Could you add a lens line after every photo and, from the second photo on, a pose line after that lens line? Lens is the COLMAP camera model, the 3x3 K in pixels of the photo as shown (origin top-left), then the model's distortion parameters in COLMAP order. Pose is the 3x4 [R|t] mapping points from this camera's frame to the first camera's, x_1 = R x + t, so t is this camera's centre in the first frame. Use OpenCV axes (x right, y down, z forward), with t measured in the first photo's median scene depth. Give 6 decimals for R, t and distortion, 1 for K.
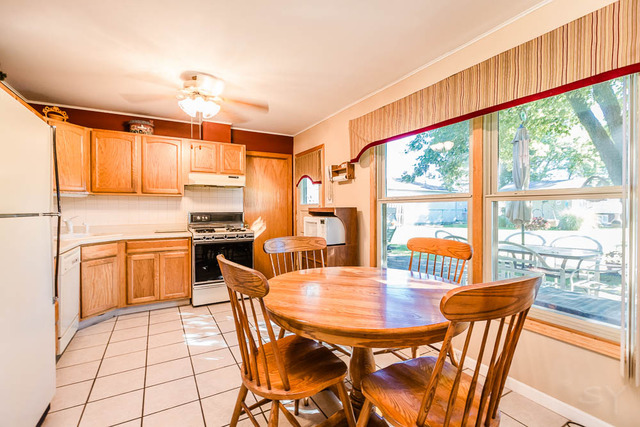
lens RADIAL K [[292.5, 0, 320.1], [0, 292.5, 213.2], [0, 0, 1]] dist [-0.005070, -0.000784]
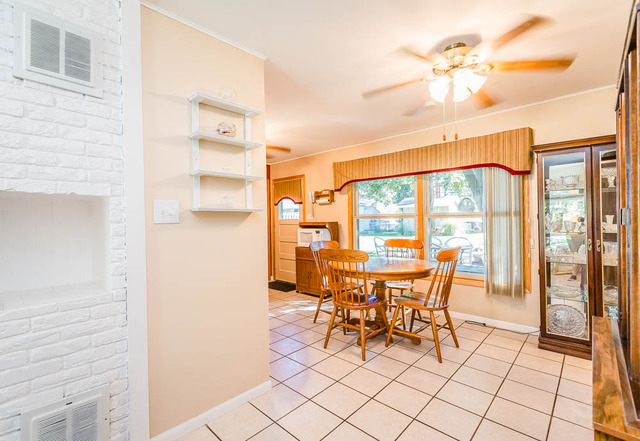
lens RADIAL K [[293.8, 0, 320.6], [0, 293.8, 222.5], [0, 0, 1]] dist [0.002427, 0.000114]
pose [[0.952908, -0.014663, 0.302906, -0.390182], [0.017654, 0.999819, -0.007141, -0.007145], [-0.302747, 0.012152, 0.952994, -0.362292]]
